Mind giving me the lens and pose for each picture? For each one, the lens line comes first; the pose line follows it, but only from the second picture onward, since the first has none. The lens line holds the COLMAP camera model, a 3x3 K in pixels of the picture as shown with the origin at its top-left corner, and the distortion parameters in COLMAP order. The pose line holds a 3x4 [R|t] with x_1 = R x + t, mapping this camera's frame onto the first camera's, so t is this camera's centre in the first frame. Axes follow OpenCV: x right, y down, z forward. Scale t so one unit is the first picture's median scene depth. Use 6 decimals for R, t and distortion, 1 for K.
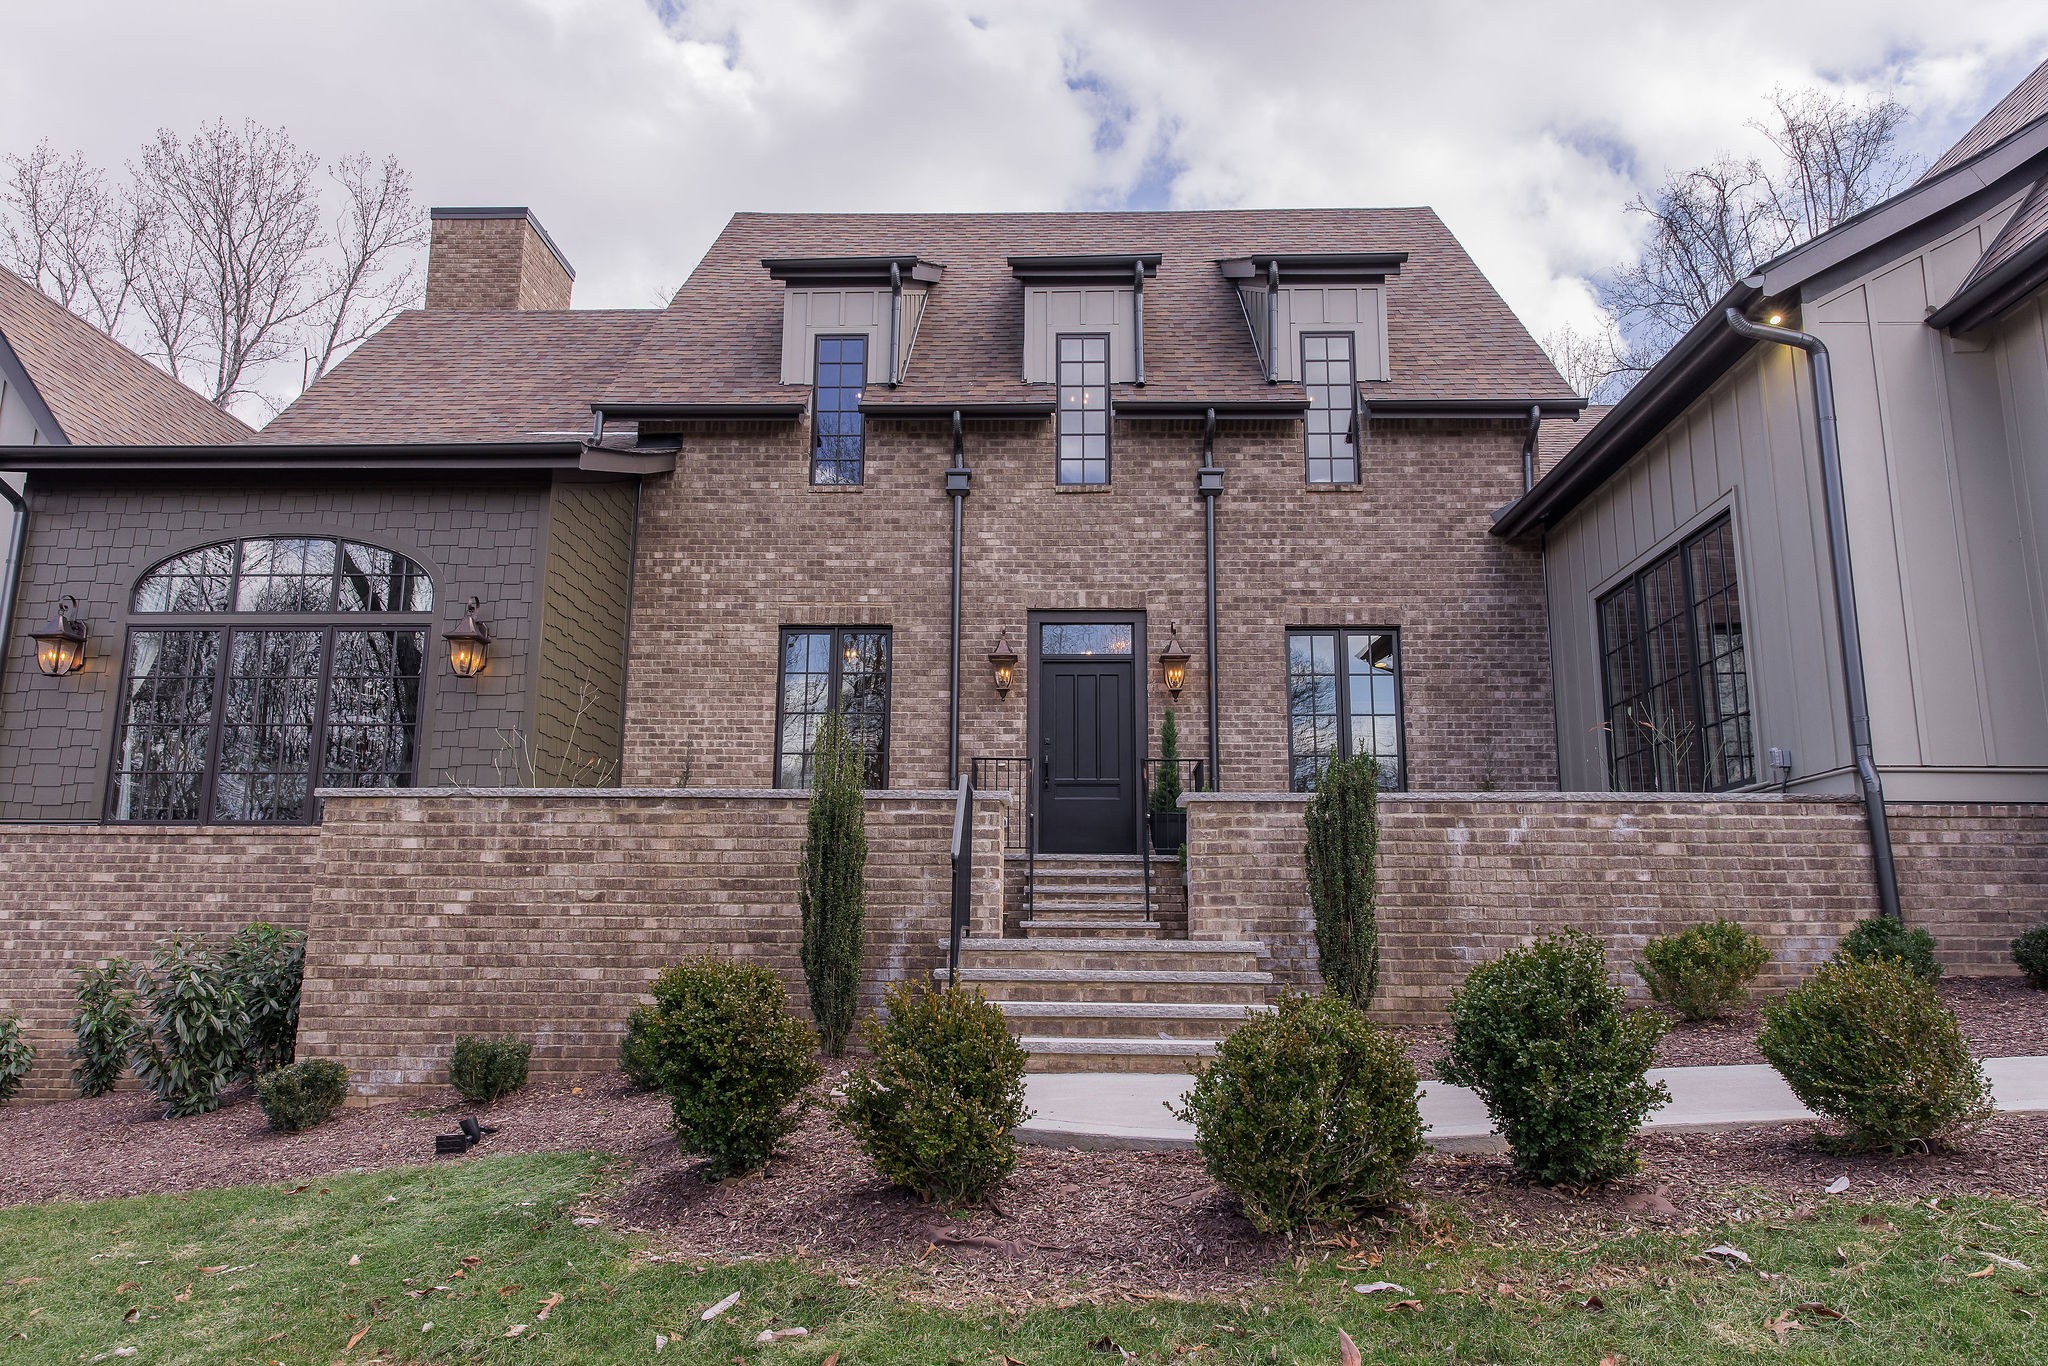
lens RADIAL K [[1367.7, 0, 1024.0], [0, 1367.7, 683.0], [0, 0, 1]] dist [0.016739, -0.000821]
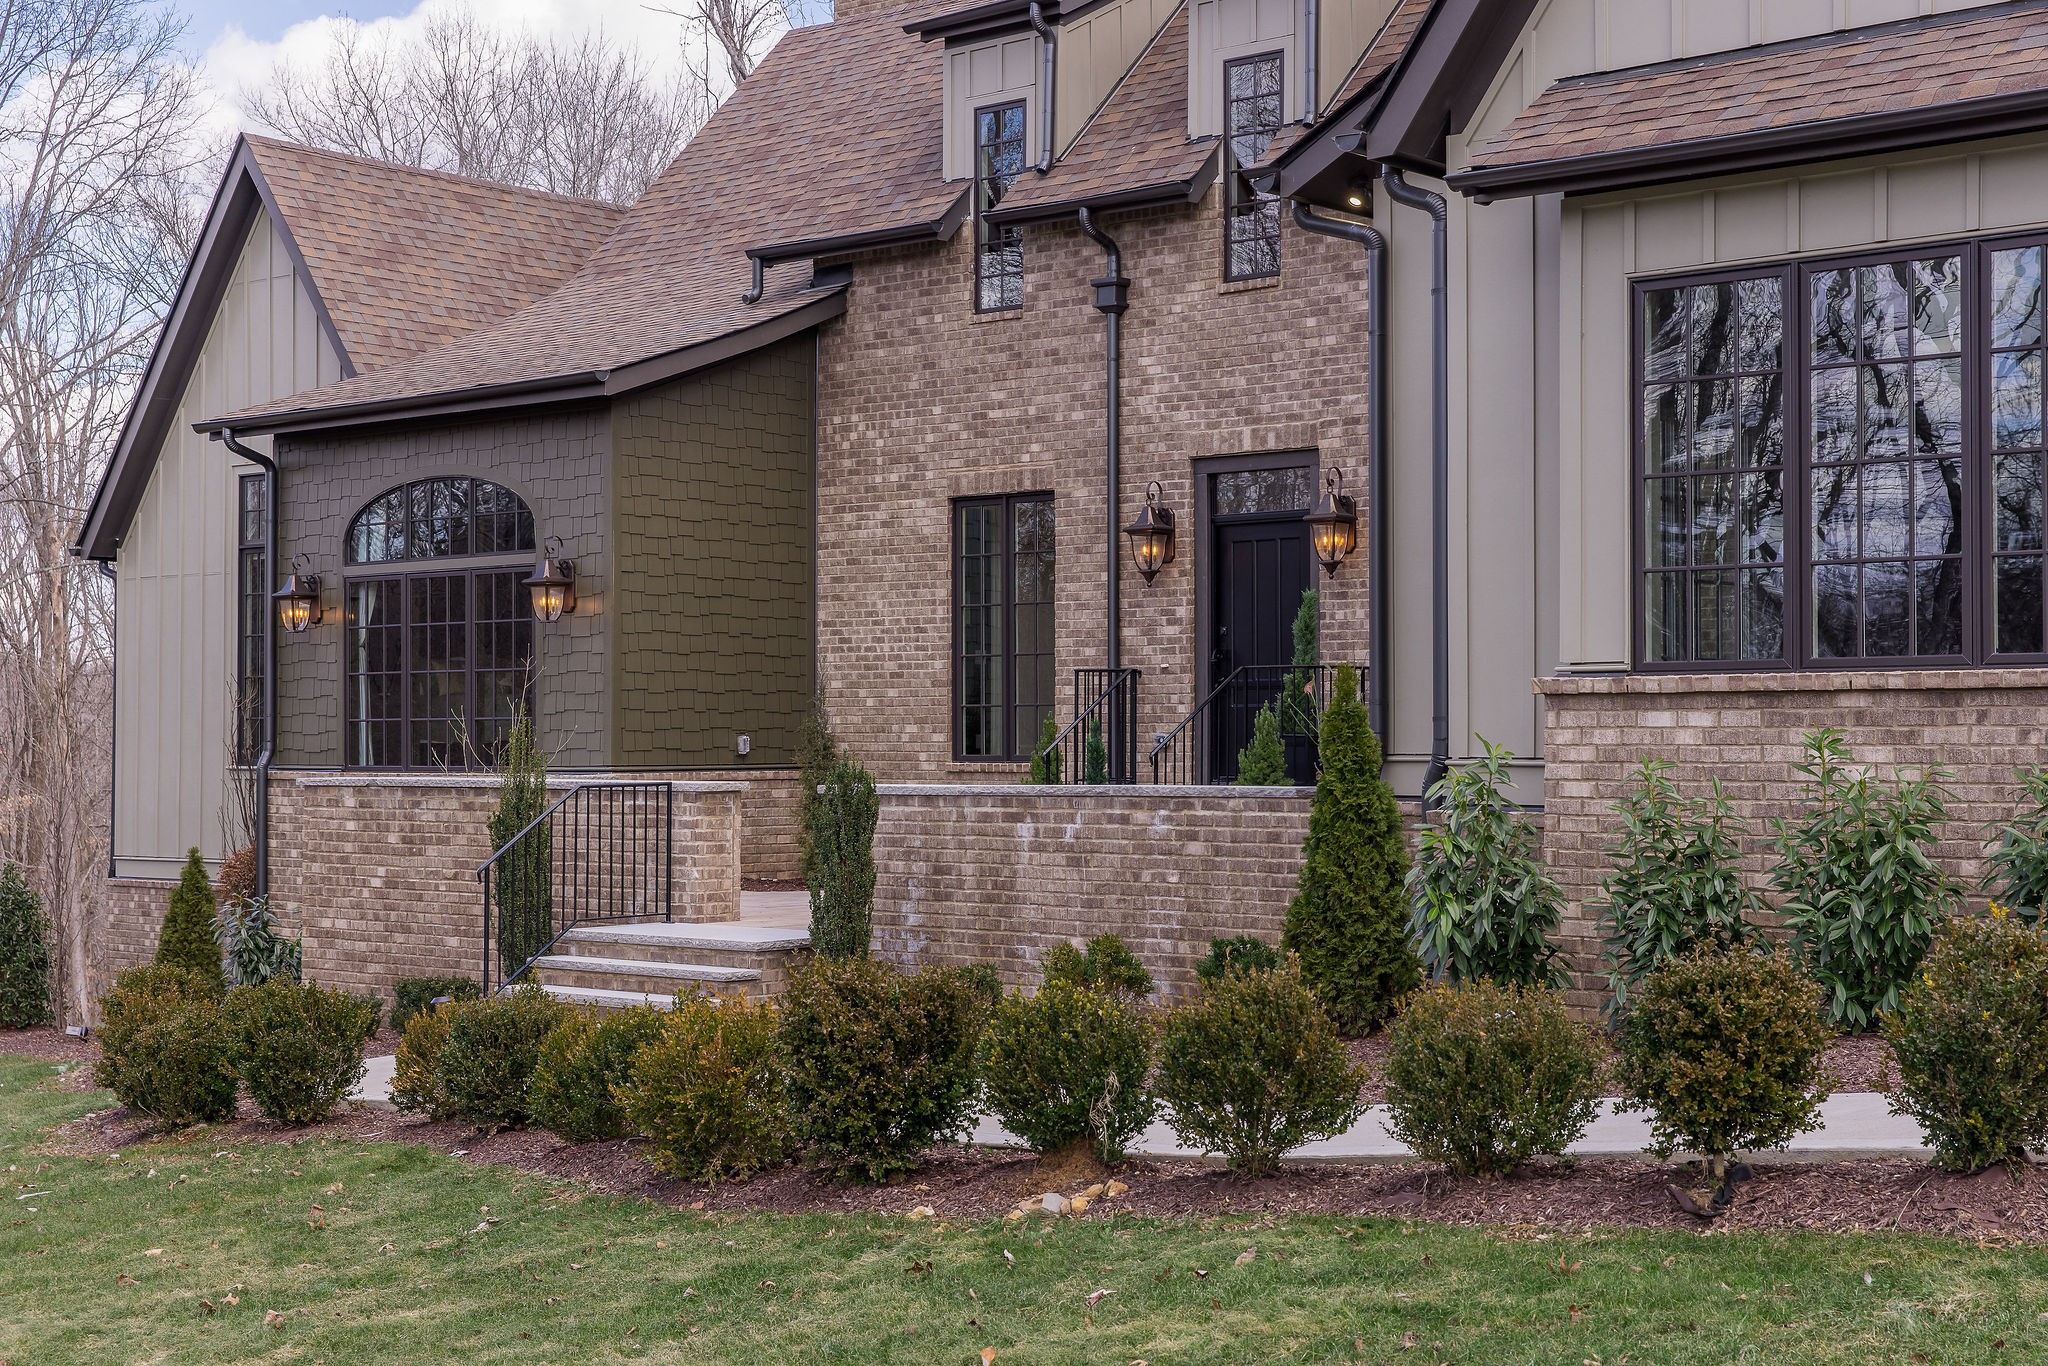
lens RADIAL K [[2970.6, 0, 1051.6], [0, 2970.6, 688.2], [0, 0, 1]] dist [0.014202, -0.012107]
pose [[0.774410, -0.019917, -0.632371, 0.980491], [0.128417, 0.983648, 0.126280, -0.146156], [0.619515, -0.178999, 0.764304, -0.326570]]
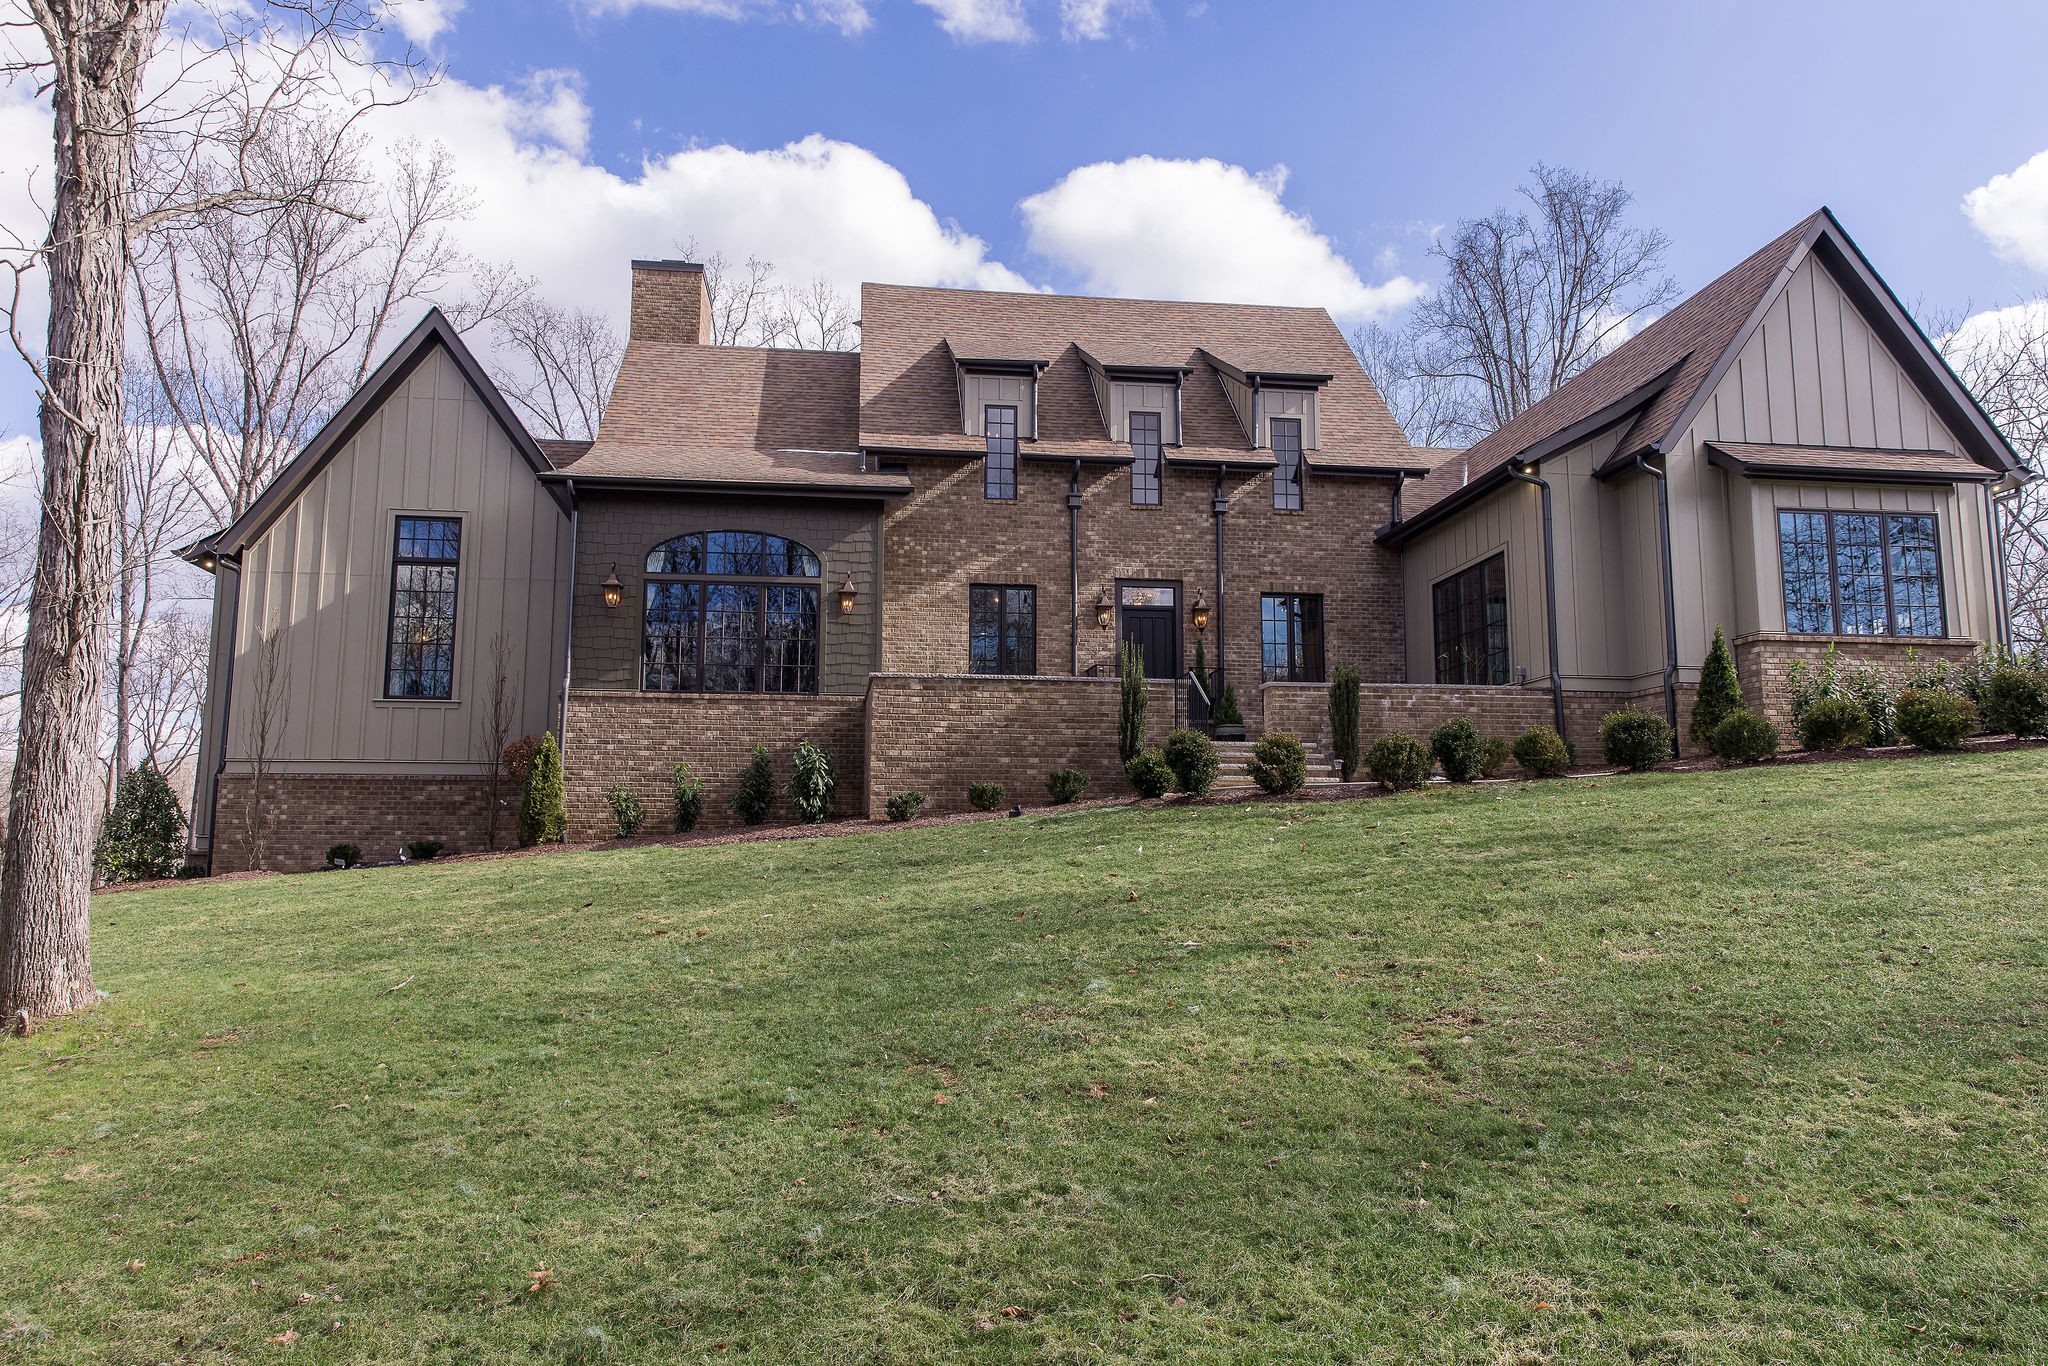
lens RADIAL K [[1367.7, 0, 1024.0], [0, 1367.7, 683.0], [0, 0, 1]] dist [0.016739, -0.000821]
pose [[0.987749, 0.016666, 0.155159, -0.372433], [-0.026741, 0.997651, 0.063074, -0.028051], [-0.153743, -0.066450, 0.985874, -0.674608]]
